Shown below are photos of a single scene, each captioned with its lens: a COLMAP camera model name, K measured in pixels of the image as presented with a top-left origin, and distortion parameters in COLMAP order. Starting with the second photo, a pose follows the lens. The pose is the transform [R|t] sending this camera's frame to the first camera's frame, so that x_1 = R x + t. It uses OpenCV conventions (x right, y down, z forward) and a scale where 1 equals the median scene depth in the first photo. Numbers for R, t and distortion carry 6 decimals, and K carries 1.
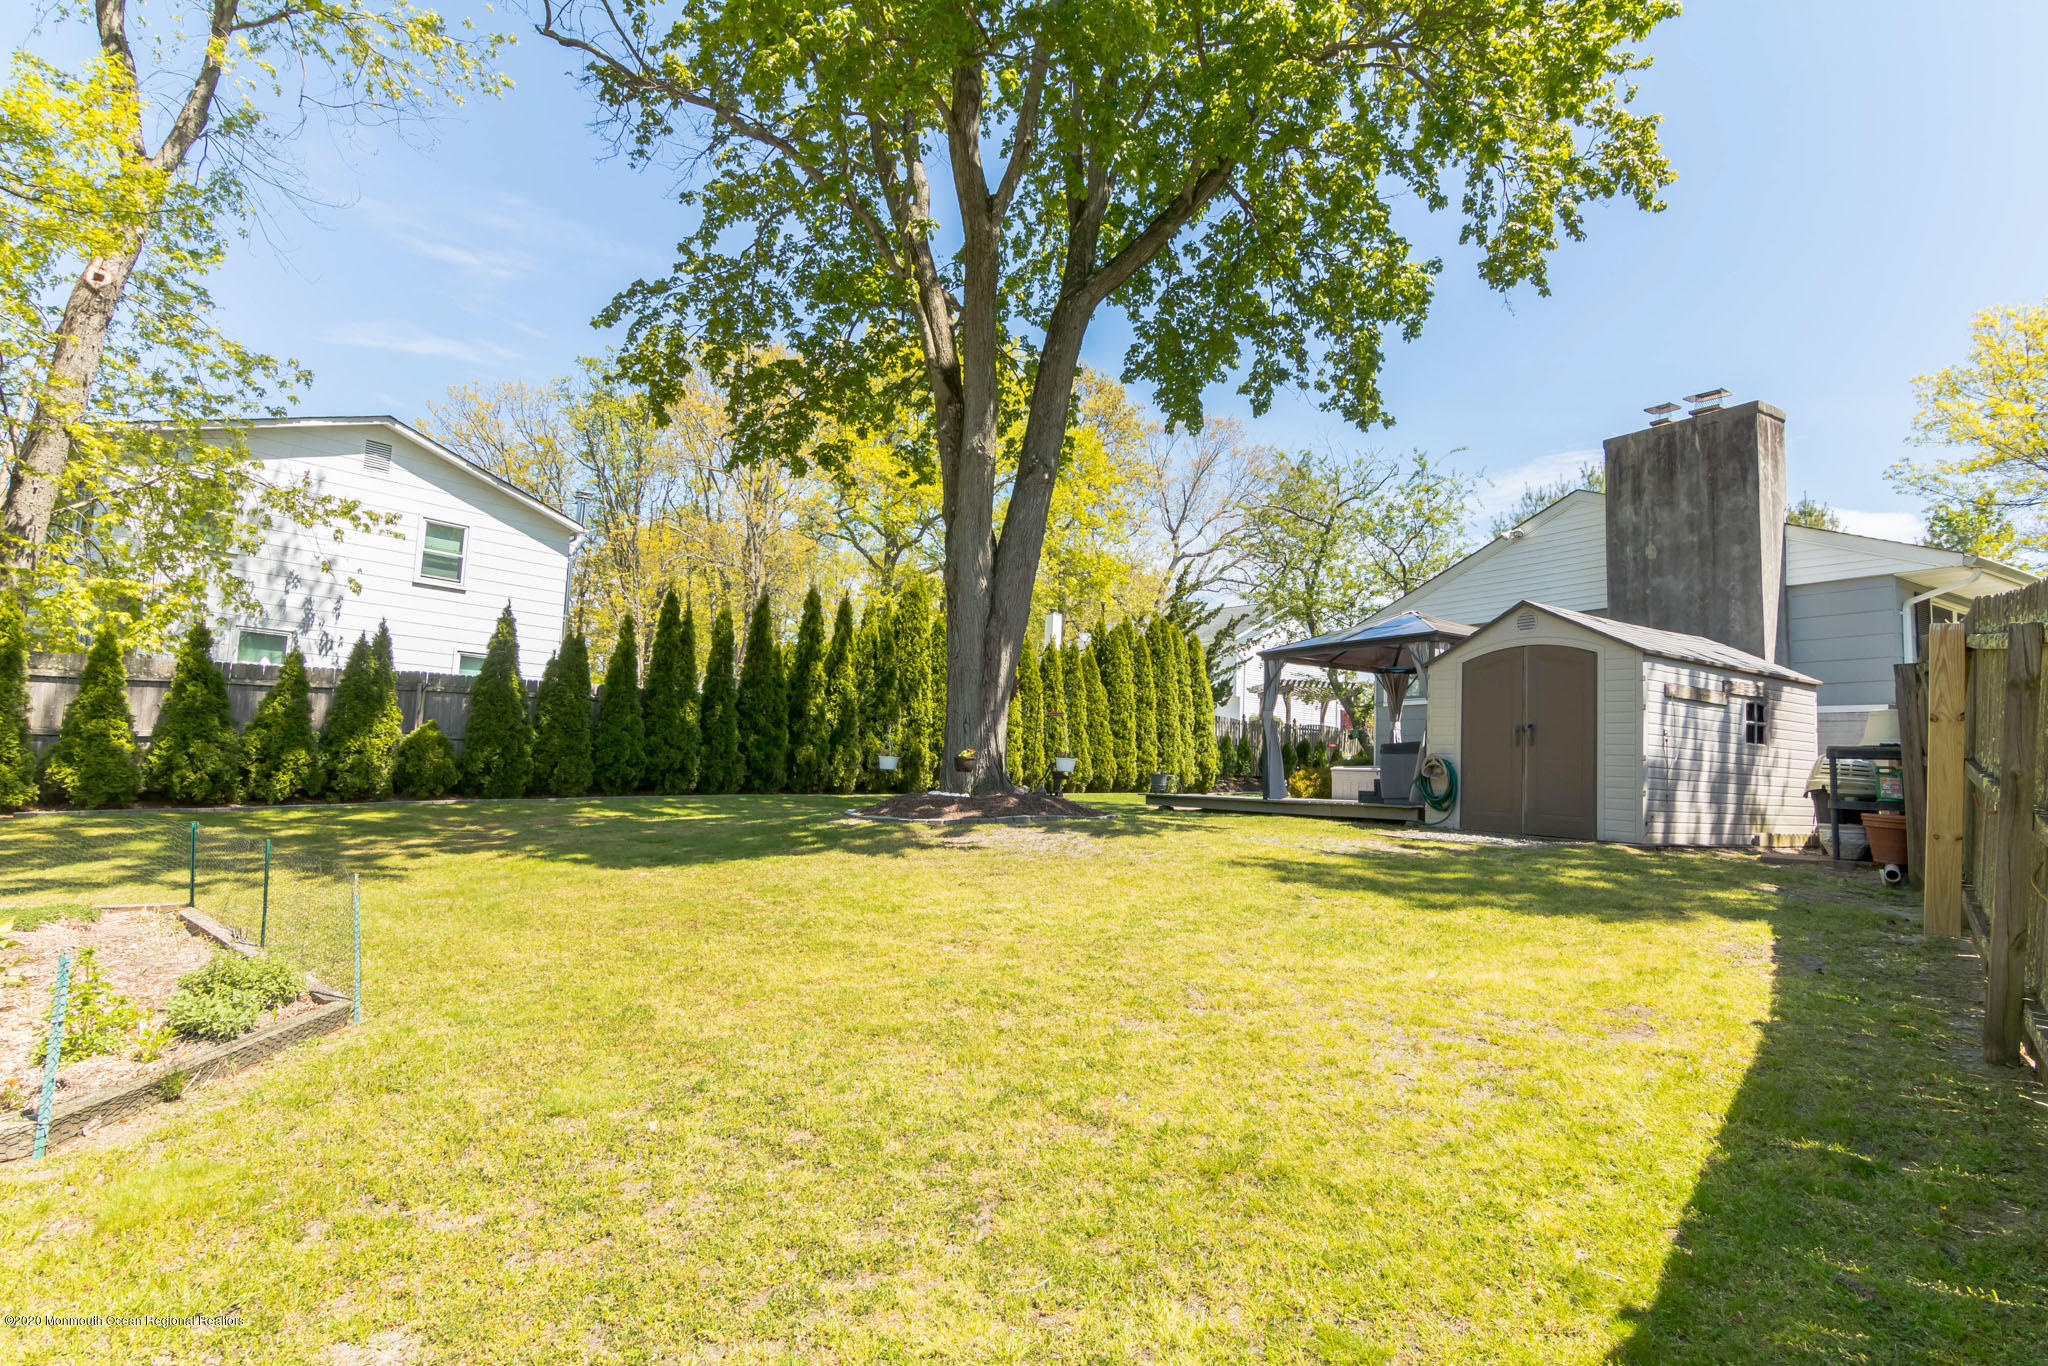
lens RADIAL K [[1076.4, 0, 1028.0], [0, 1076.4, 689.5], [0, 0, 1]] dist [0.004496, 0.001511]
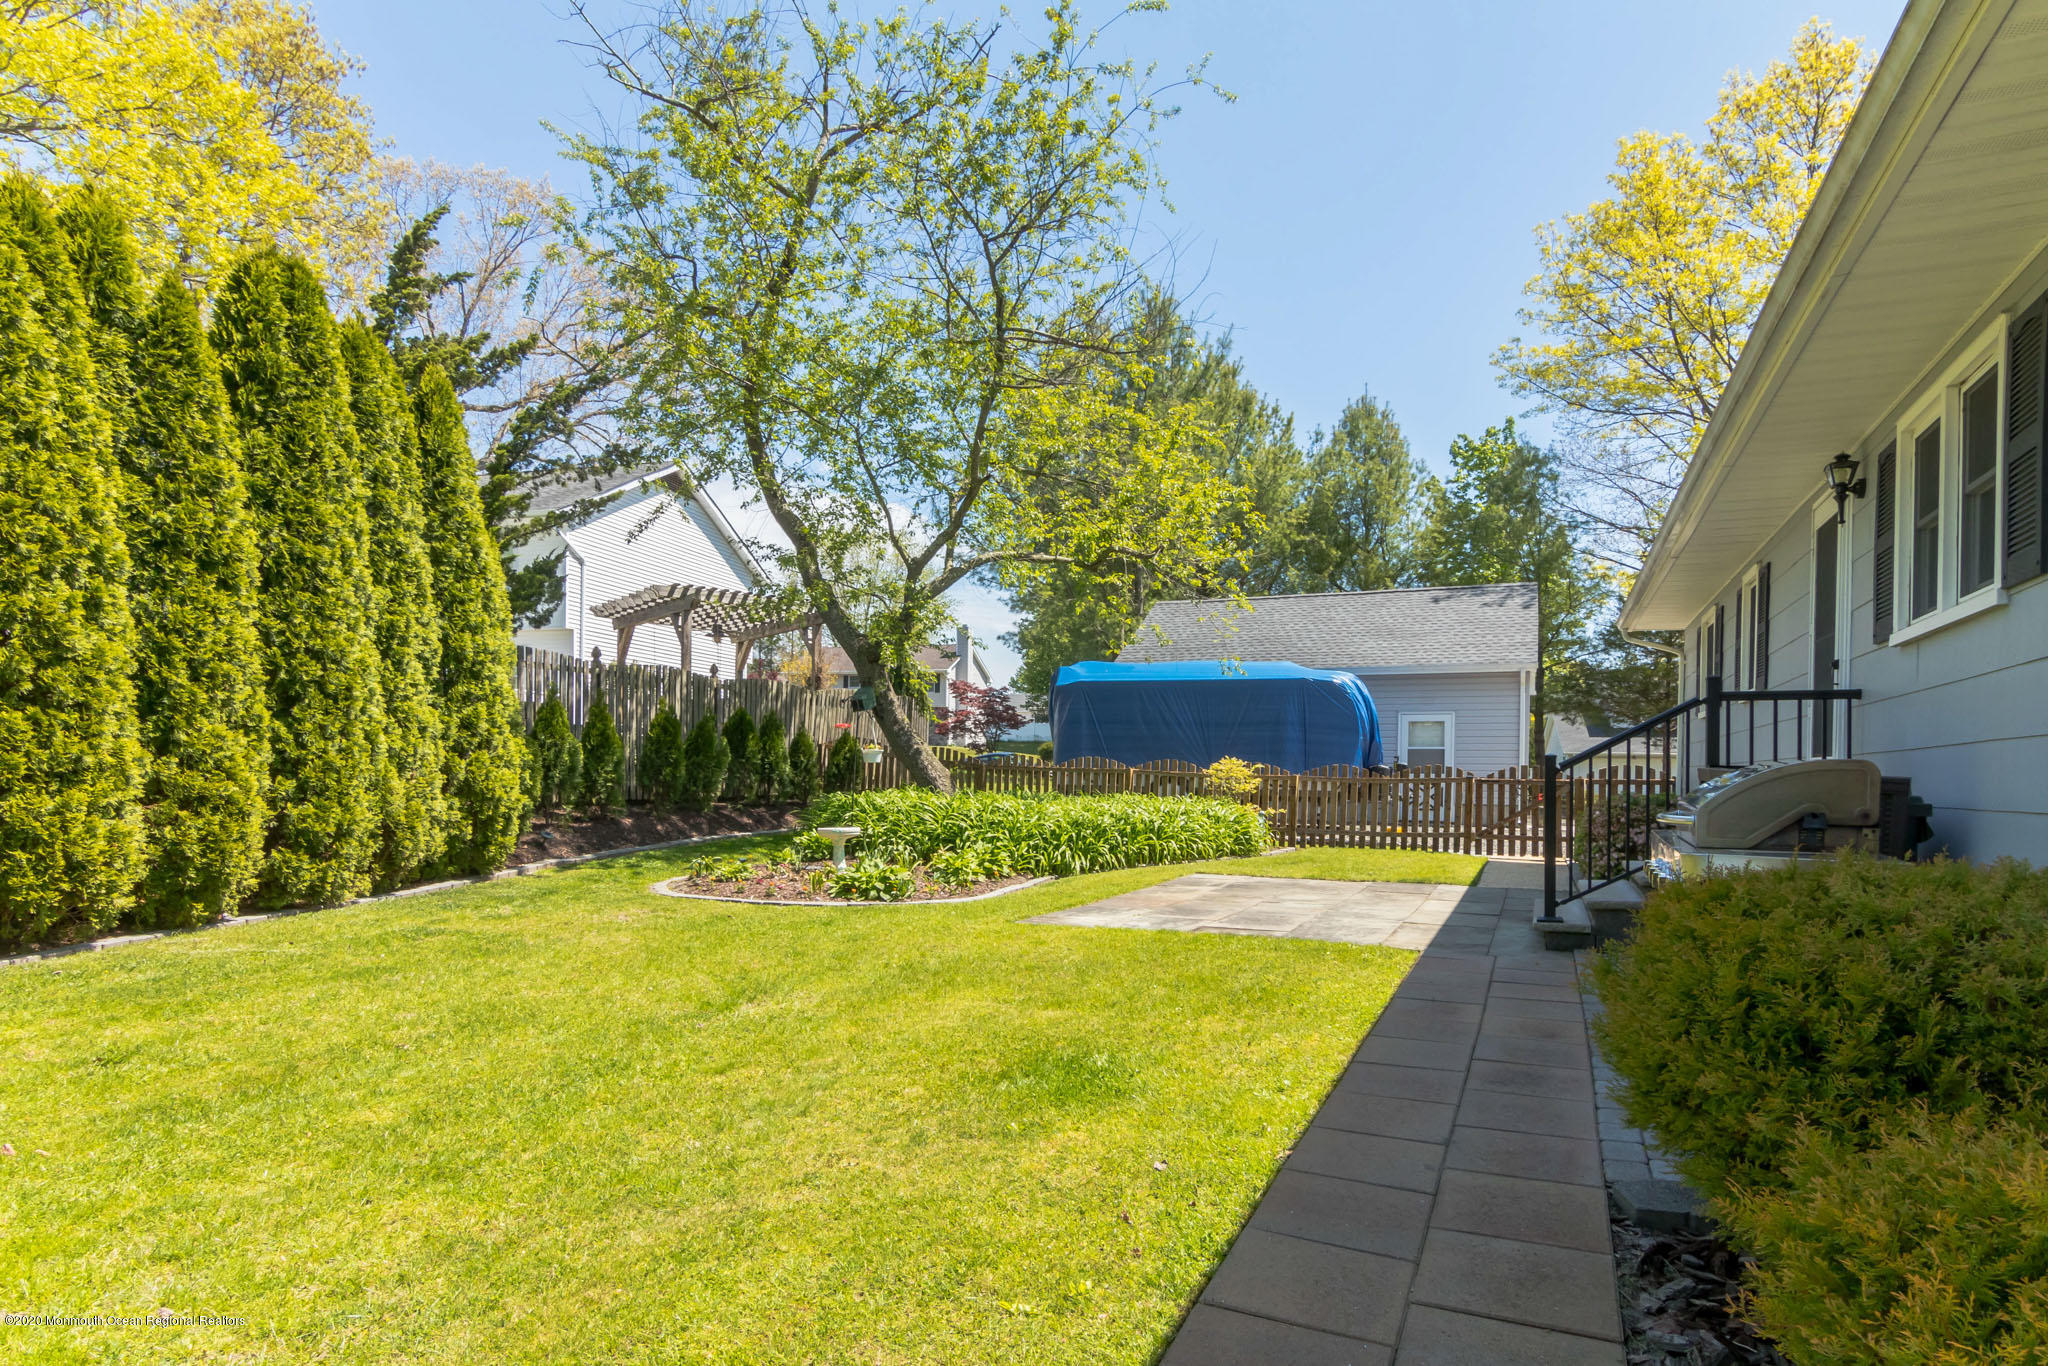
lens RADIAL K [[1076.4, 0, 1030.9], [0, 1076.4, 692.4], [0, 0, 1]] dist [0.004496, 0.001511]
pose [[0.817827, -0.012413, 0.575330, 0.114900], [0.002536, 0.999835, 0.017968, 0.036259], [-0.575458, -0.013236, 0.817724, 0.648999]]
